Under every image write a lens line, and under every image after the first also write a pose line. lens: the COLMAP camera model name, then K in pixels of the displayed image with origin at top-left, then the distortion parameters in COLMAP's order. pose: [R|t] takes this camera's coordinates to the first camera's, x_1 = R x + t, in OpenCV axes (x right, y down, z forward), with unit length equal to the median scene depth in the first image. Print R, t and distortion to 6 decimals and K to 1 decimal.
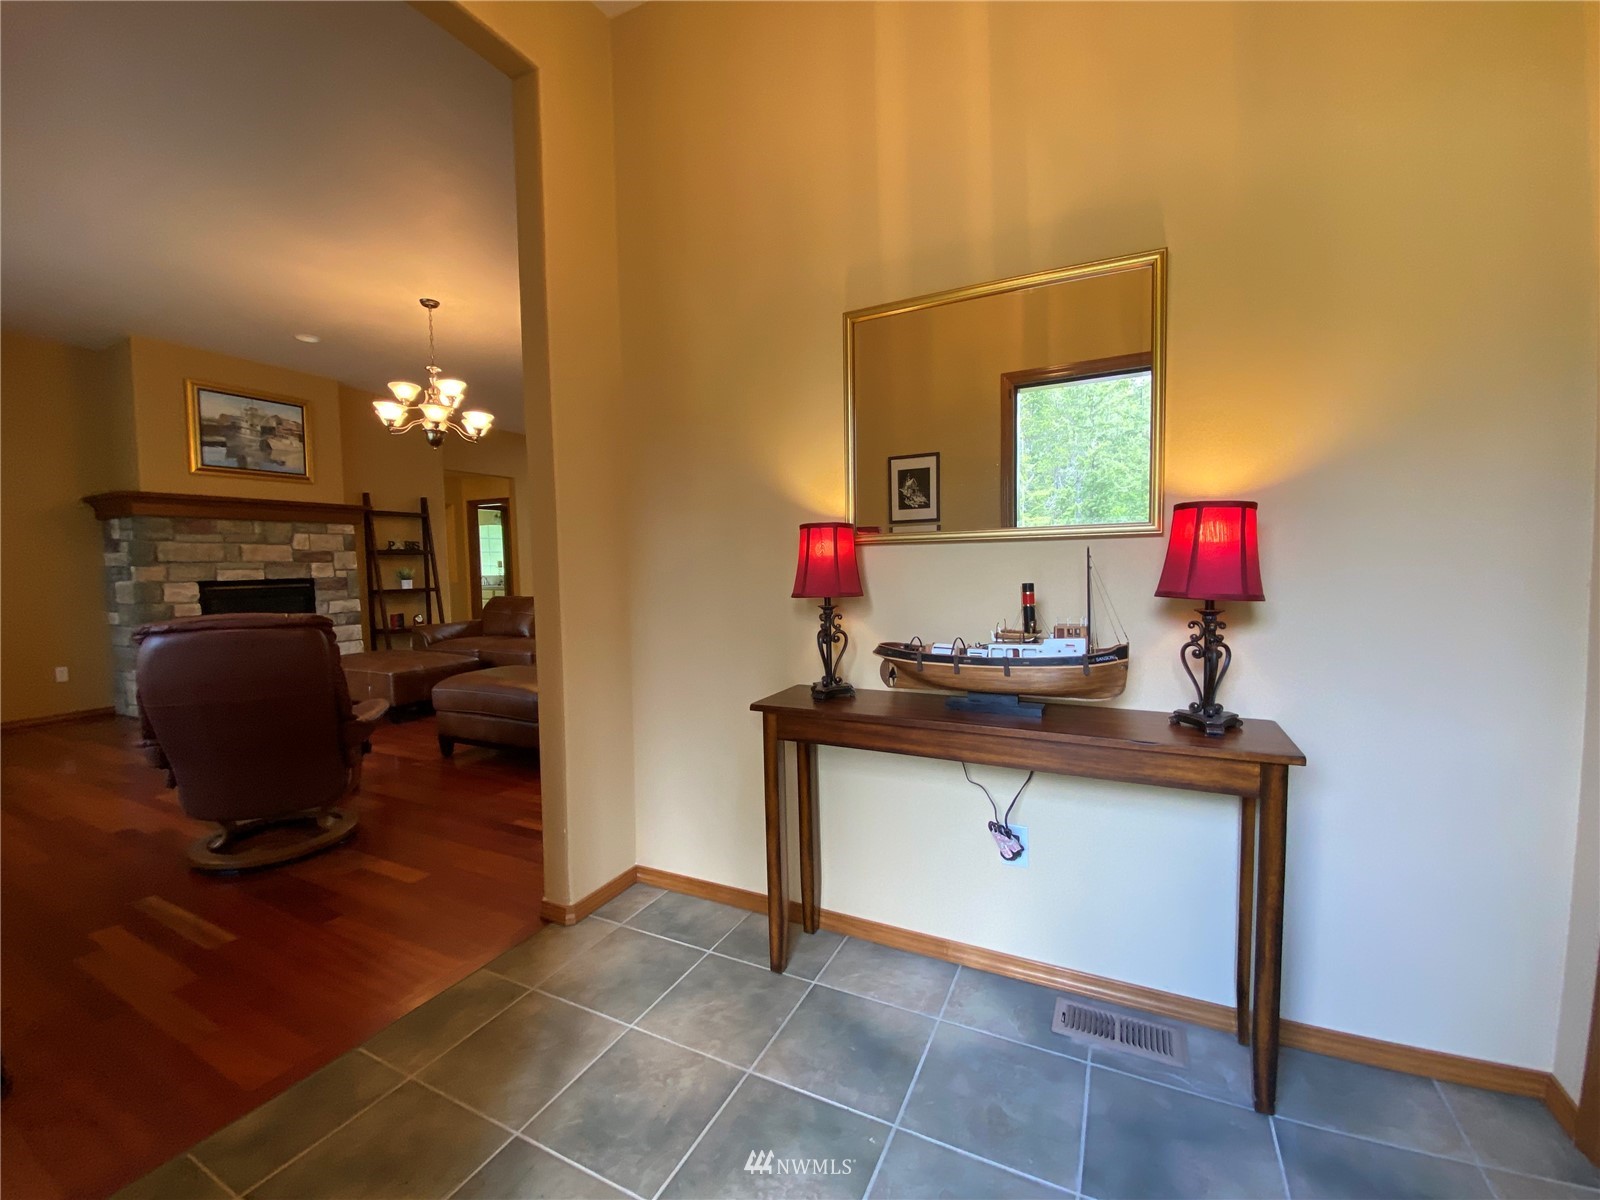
lens RADIAL K [[646.9, 0, 806.2], [0, 646.9, 595.2], [0, 0, 1]] dist [-0.000265, 0.000422]
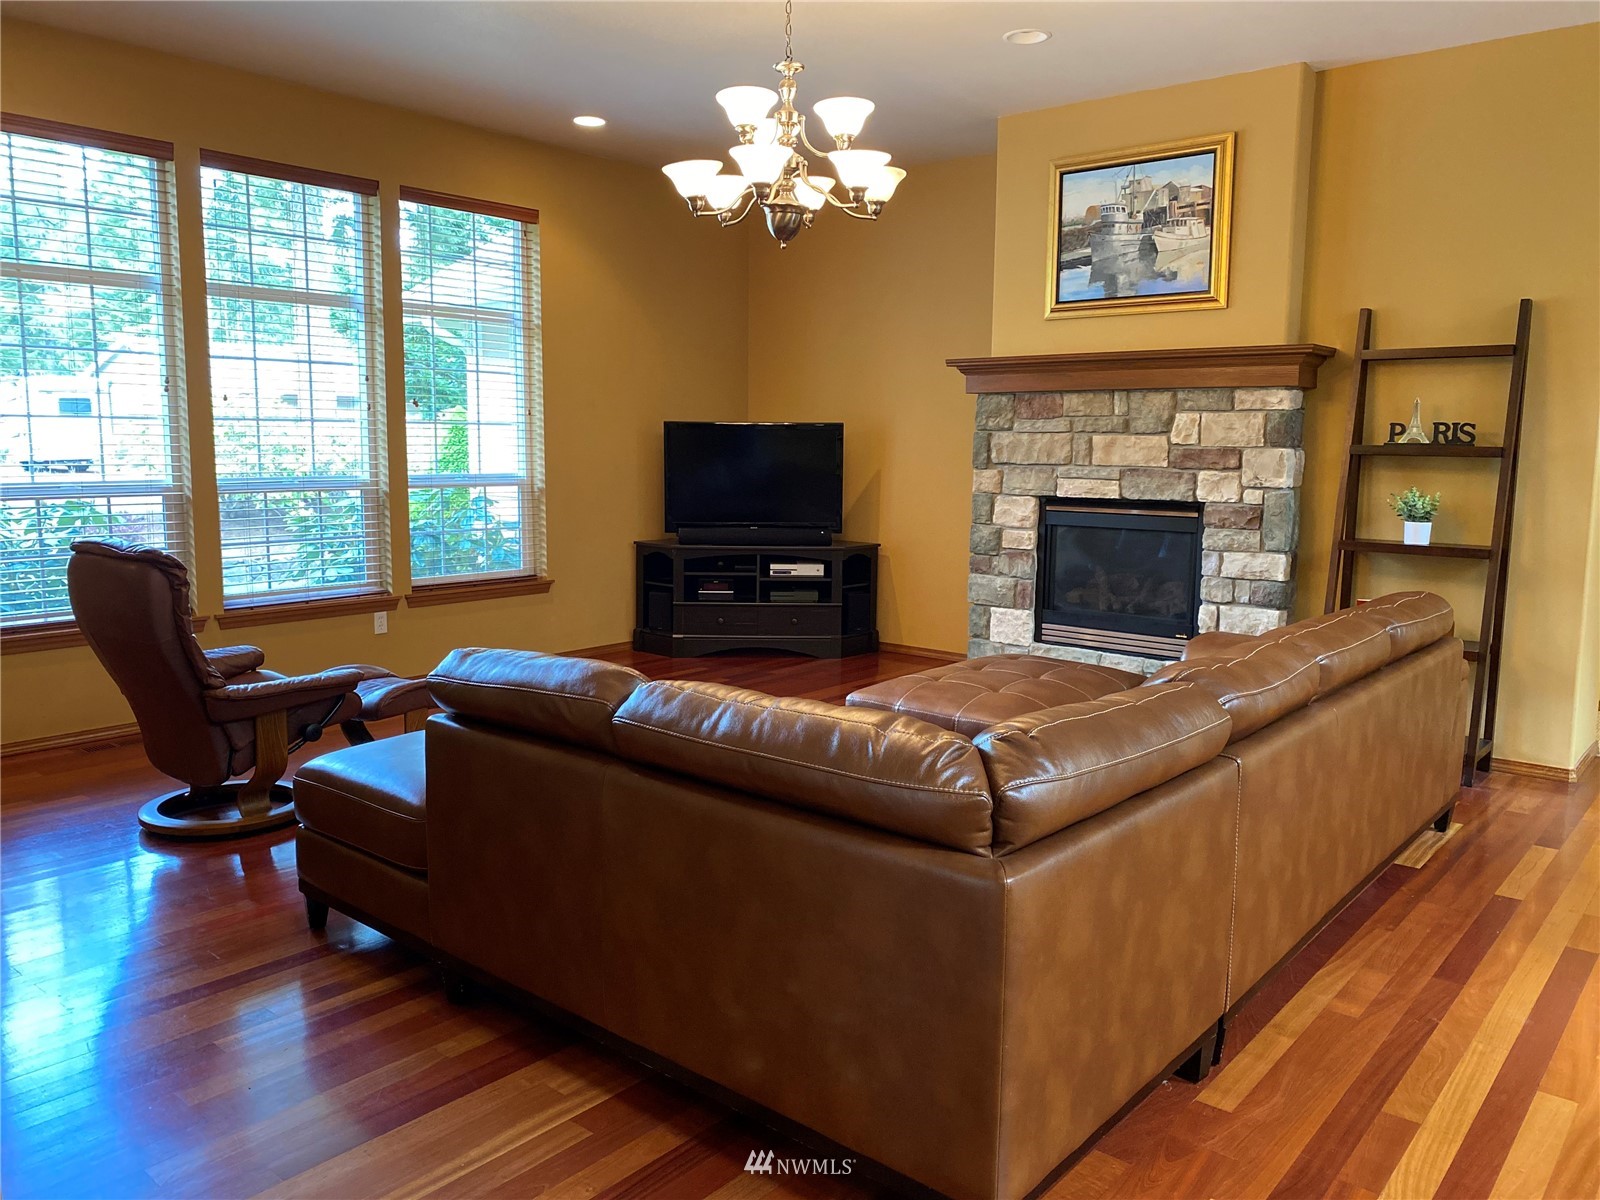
lens RADIAL K [[1213.5, 0, 803.8], [0, 1213.5, 605.2], [0, 0, 1]] dist [0.014659, 0.001347]
pose [[-0.223822, 0.127078, -0.966310, 0.232552], [-0.070679, 0.986736, 0.146136, -0.066874], [0.972064, 0.101006, -0.211872, 0.963896]]
